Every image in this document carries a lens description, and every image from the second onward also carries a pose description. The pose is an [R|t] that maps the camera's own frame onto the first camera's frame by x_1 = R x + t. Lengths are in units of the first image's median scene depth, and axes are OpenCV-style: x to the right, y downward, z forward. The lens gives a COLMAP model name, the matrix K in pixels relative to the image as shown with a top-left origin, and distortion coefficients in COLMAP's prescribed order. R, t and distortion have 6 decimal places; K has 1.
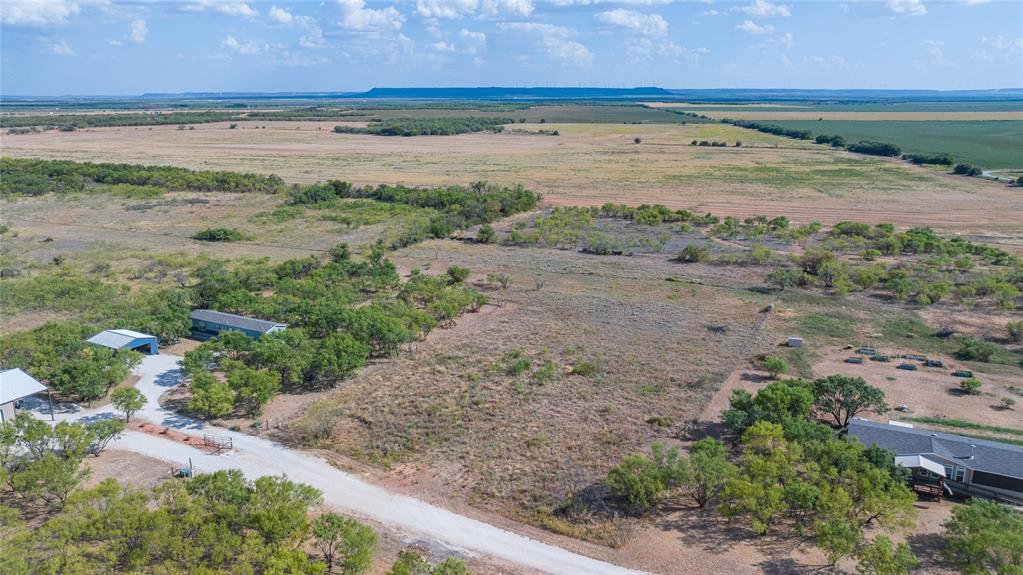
lens RADIAL K [[731.9, 0, 511.5], [0, 731.9, 287.5], [0, 0, 1]] dist [-0.003960, 0.003012]
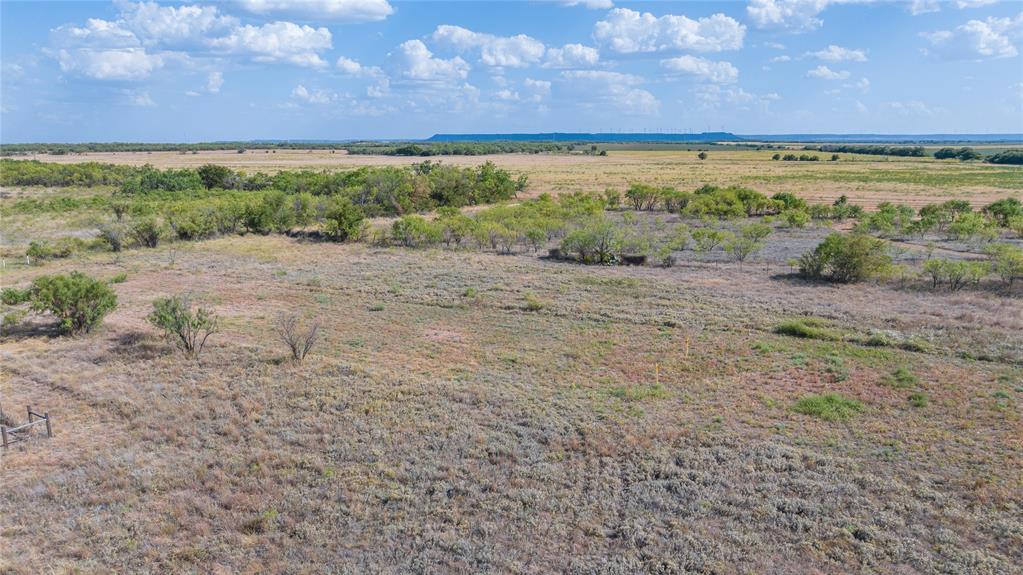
lens RADIAL K [[713.3, 0, 527.1], [0, 713.3, 313.6], [0, 0, 1]] dist [-0.000505, 0.002658]
pose [[0.997280, 0.015572, -0.072037, 0.096599], [-0.017913, 0.999328, -0.031972, -0.004981], [0.071490, 0.033176, 0.996889, 0.518313]]
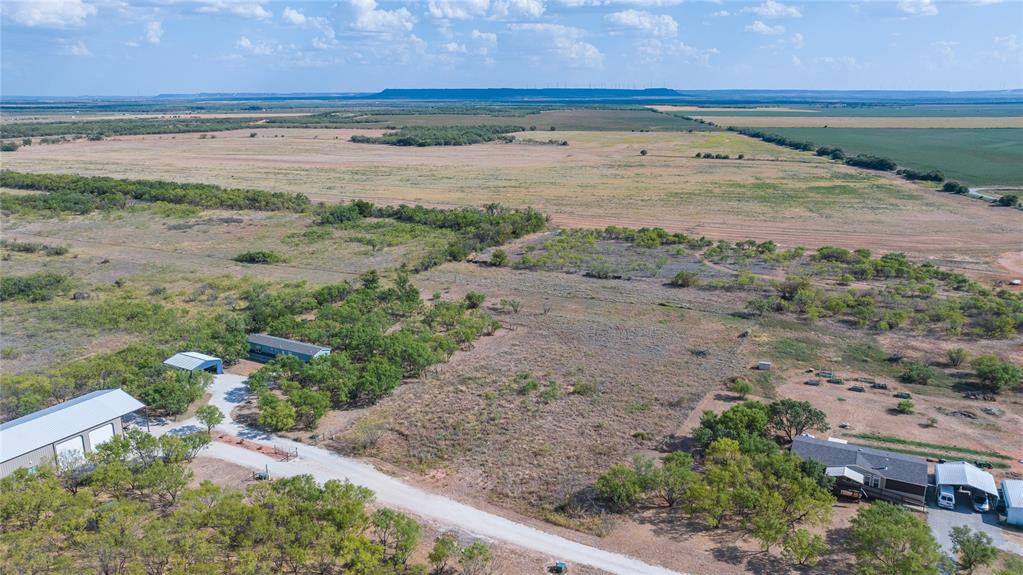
lens RADIAL K [[731.9, 0, 511.5], [0, 731.9, 287.5], [0, 0, 1]] dist [-0.003960, 0.003012]
pose [[0.999900, 0.003376, -0.013697, -0.000612], [-0.003329, 0.999988, 0.003485, -0.029046], [0.013708, -0.003439, 0.999900, -0.095388]]
